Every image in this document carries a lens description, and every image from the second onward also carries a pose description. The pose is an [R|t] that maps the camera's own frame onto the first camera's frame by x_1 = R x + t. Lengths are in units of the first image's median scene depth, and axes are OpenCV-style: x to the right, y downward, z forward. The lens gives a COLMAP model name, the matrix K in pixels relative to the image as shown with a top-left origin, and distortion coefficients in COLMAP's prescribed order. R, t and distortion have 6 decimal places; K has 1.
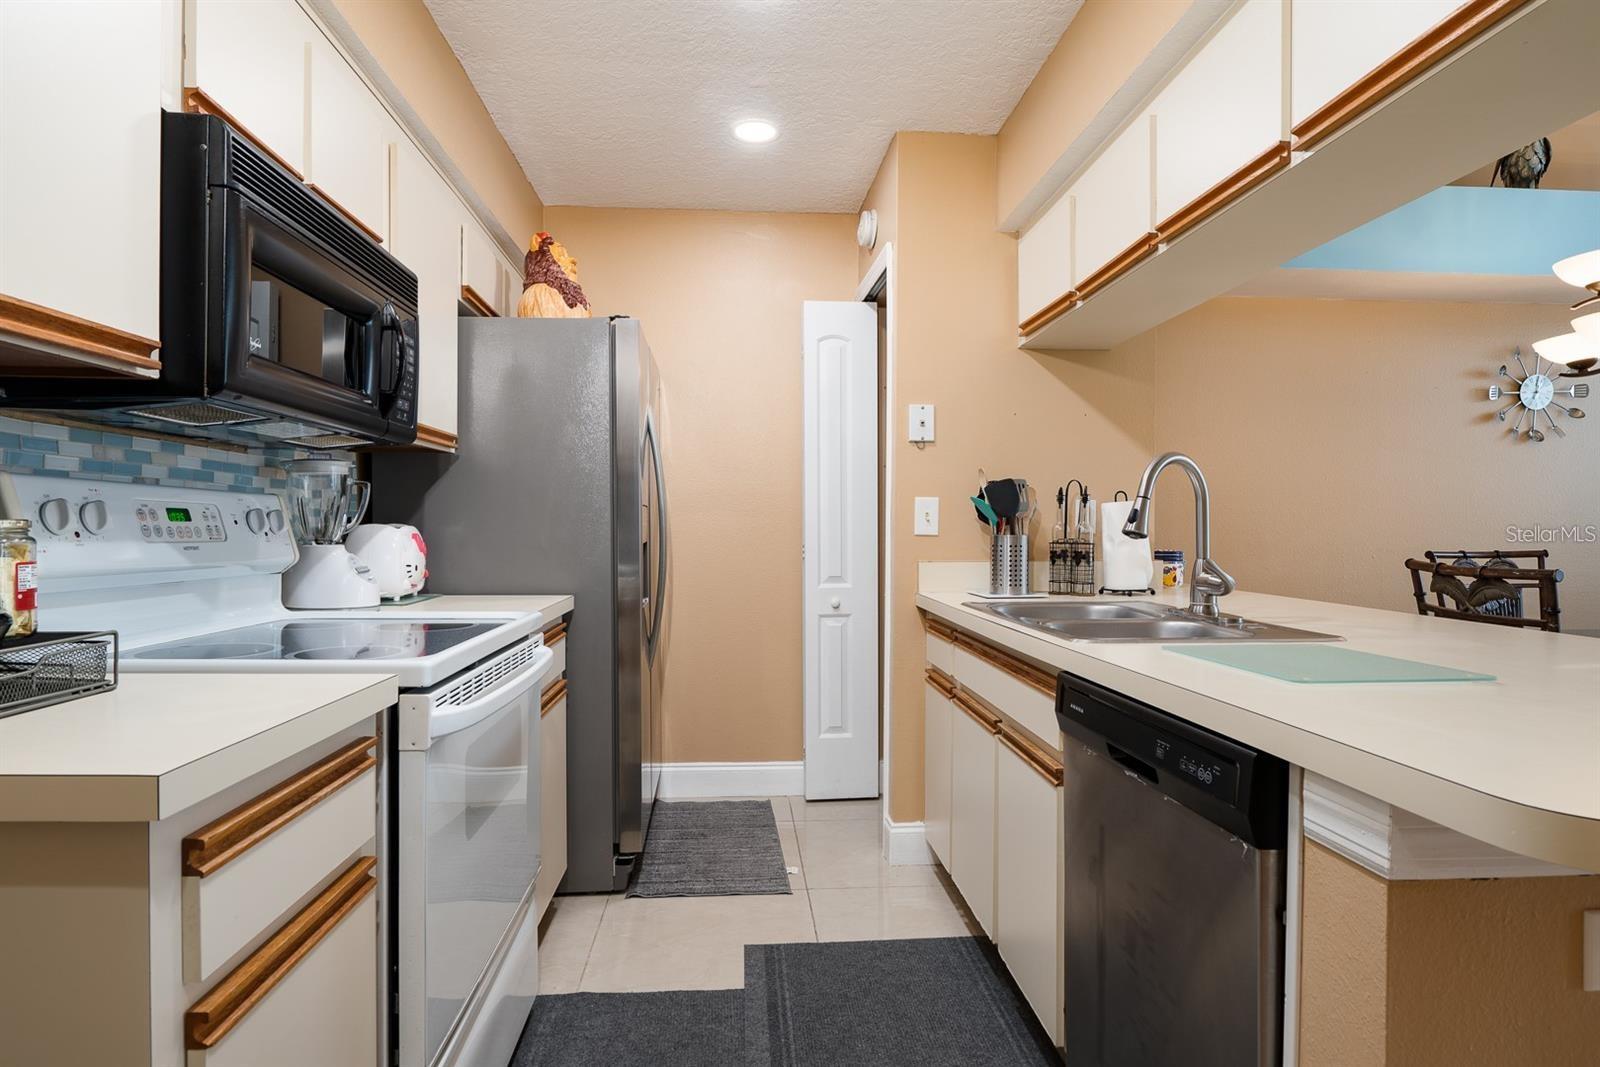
lens RADIAL K [[853.5, 0, 761.6], [0, 853.5, 538.9], [0, 0, 1]] dist [-0.002820, 0.001815]
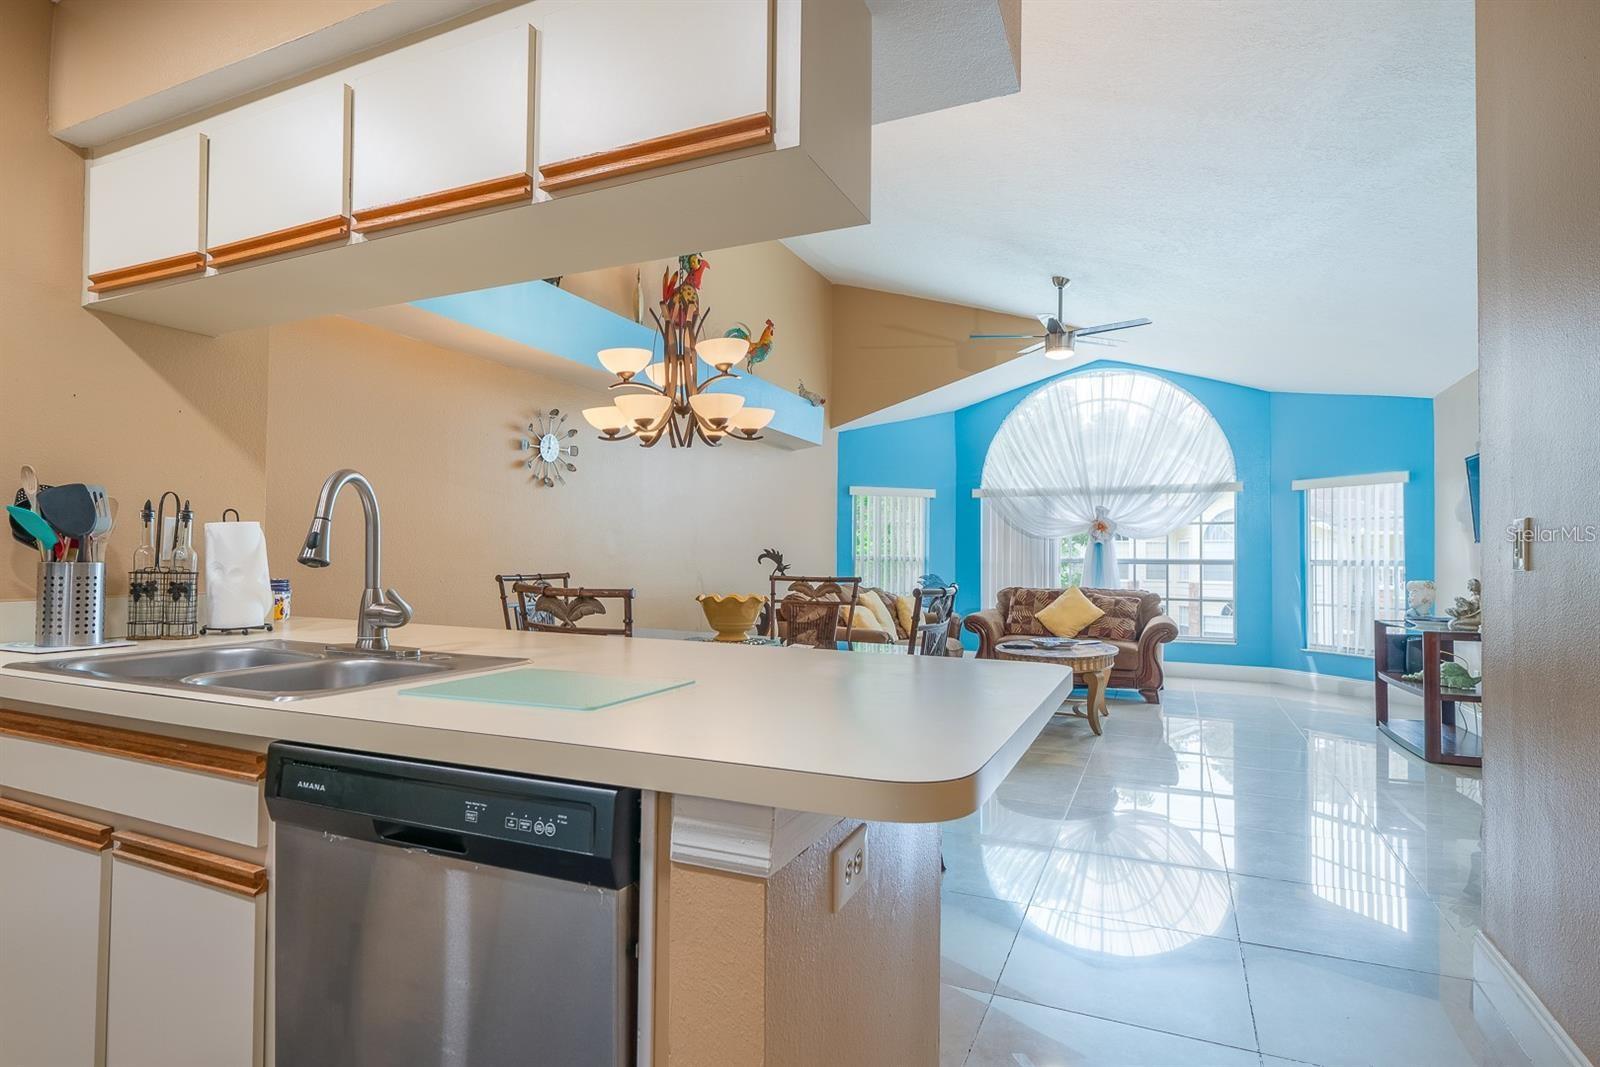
lens RADIAL K [[853.5, 0, 805.0], [0, 853.5, 538.8], [0, 0, 1]] dist [-0.002820, 0.001815]
pose [[0.453270, 0.021612, 0.891111, -0.080460], [0.004335, 0.999641, -0.026449, -0.003392], [-0.891363, 0.015851, 0.453013, 0.153233]]
